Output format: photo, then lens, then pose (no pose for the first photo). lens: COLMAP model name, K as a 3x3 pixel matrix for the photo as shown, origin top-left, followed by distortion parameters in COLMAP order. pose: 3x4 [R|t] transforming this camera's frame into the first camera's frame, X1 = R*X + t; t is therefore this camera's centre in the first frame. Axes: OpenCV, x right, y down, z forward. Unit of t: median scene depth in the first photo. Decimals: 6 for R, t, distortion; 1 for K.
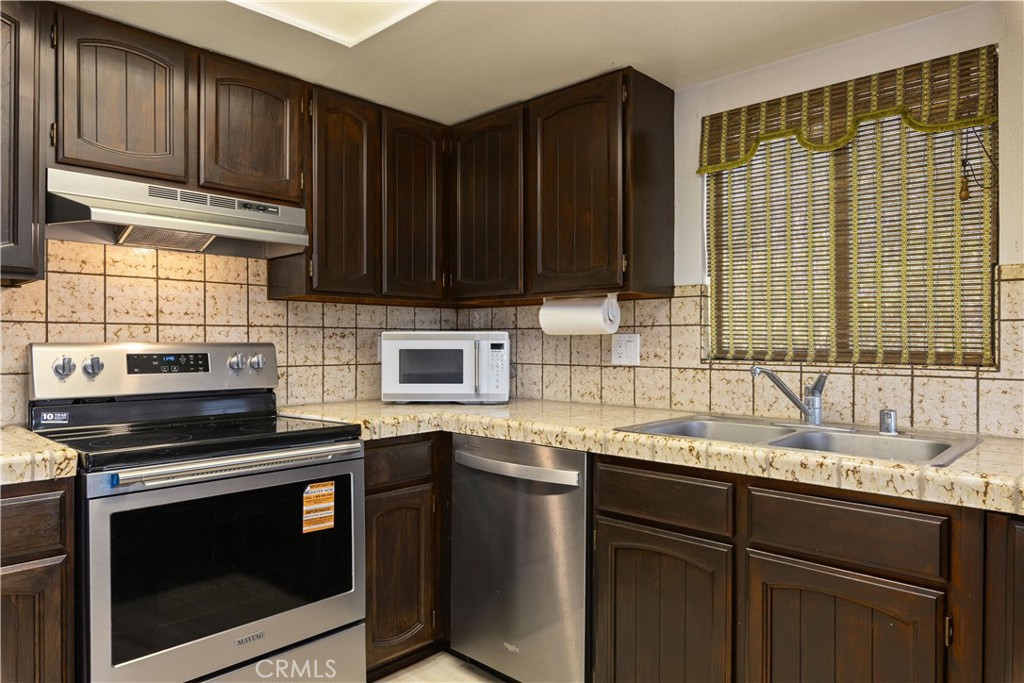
lens RADIAL K [[655.4, 0, 516.6], [0, 655.4, 344.3], [0, 0, 1]] dist [0.002735, -0.004774]
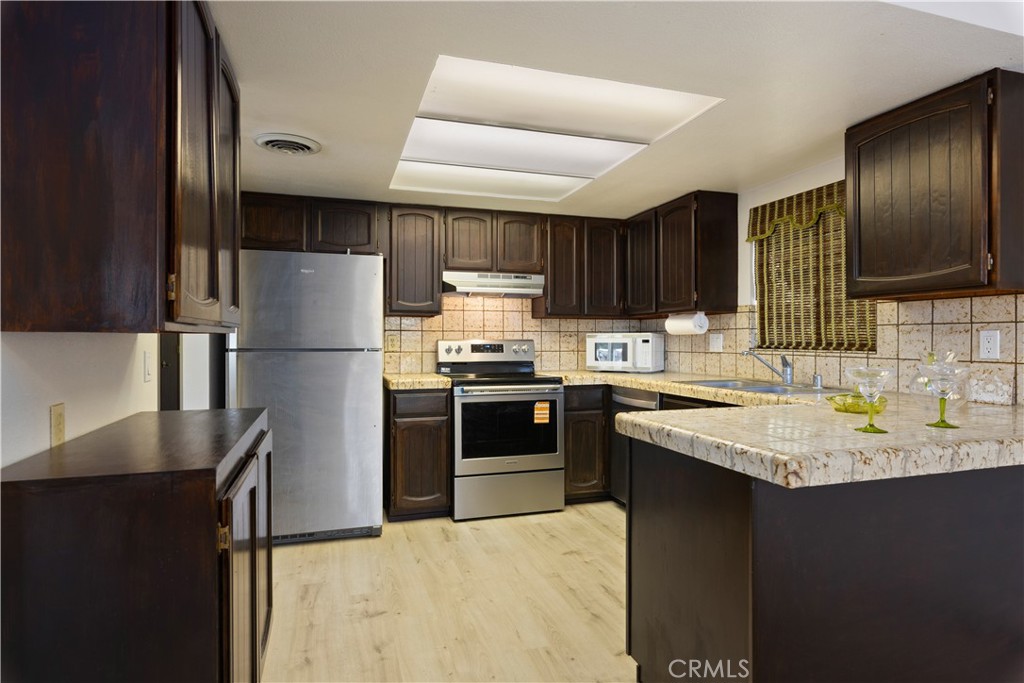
lens RADIAL K [[579.9, 0, 510.9], [0, 579.9, 340.0], [0, 0, 1]] dist [0.002888, 0.000063]
pose [[0.871157, -0.002490, -0.490999, 0.492022], [0.000556, 0.999991, -0.004086, 0.007345], [0.491005, 0.003287, 0.871151, -0.659899]]
